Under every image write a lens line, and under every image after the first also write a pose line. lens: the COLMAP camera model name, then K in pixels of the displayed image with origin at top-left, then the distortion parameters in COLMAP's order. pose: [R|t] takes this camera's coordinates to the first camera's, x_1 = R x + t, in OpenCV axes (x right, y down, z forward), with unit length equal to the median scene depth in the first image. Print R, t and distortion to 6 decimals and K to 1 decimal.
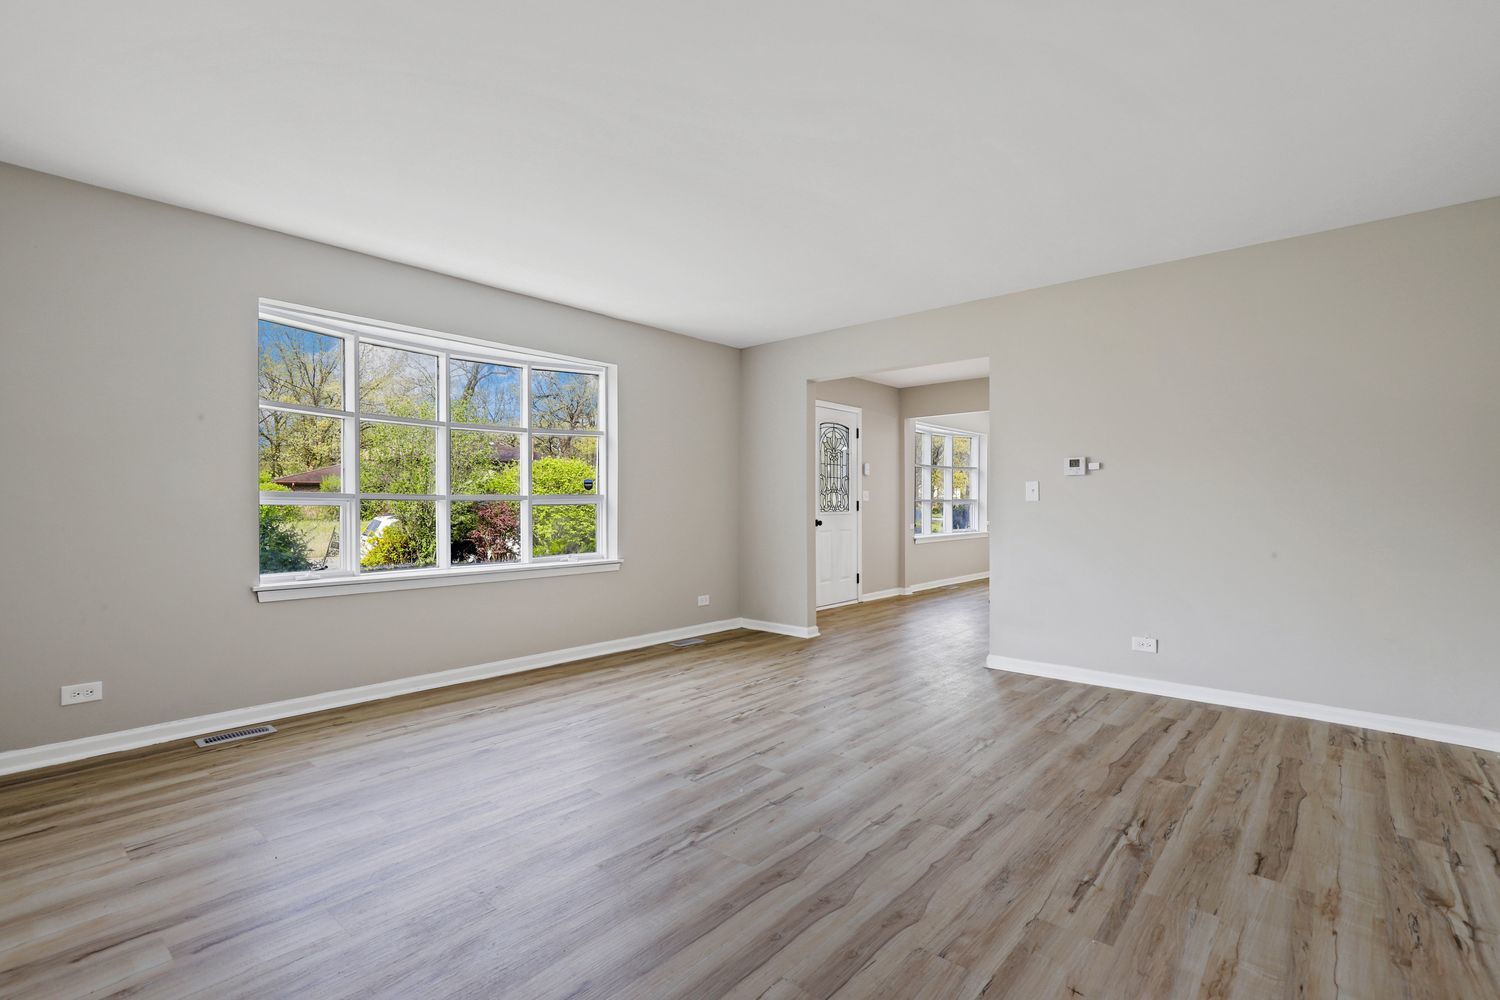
lens RADIAL K [[691.9, 0, 750.0], [0, 691.9, 500.0], [0, 0, 1]] dist [-0.000120, -0.000061]
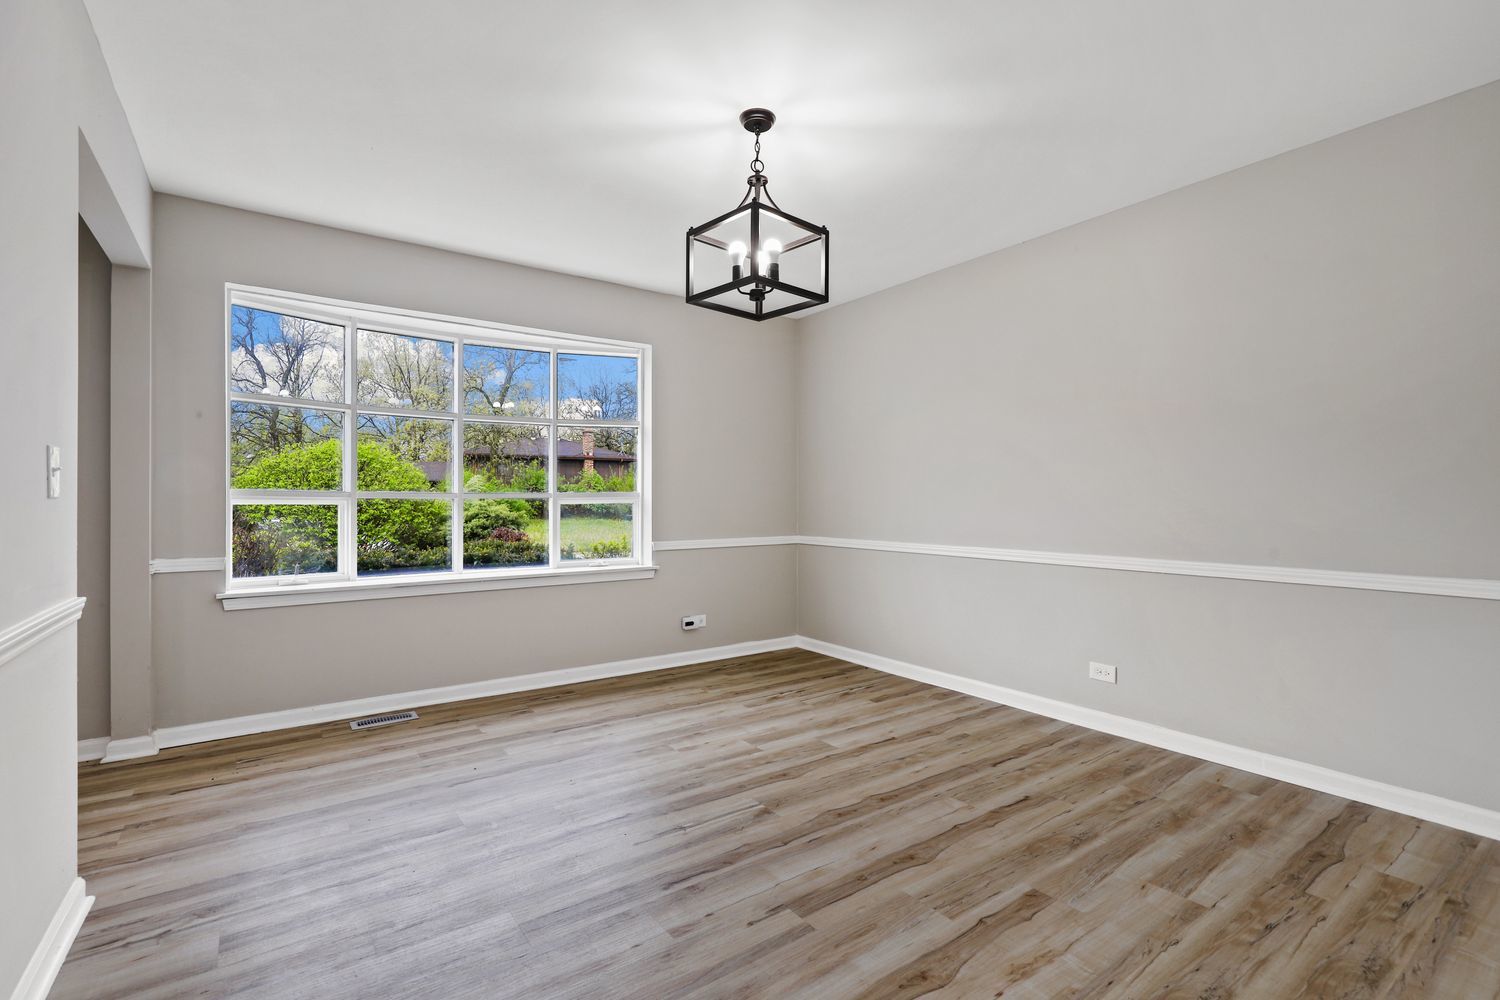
lens RADIAL K [[681.3, 0, 777.3], [0, 681.3, 497.9], [0, 0, 1]] dist [0.001048, 0.000277]
pose [[0.979967, -0.004640, -0.199104, 0.140914], [0.004206, 0.999988, -0.002604, 0.002716], [0.199114, 0.001715, 0.979975, 0.181222]]
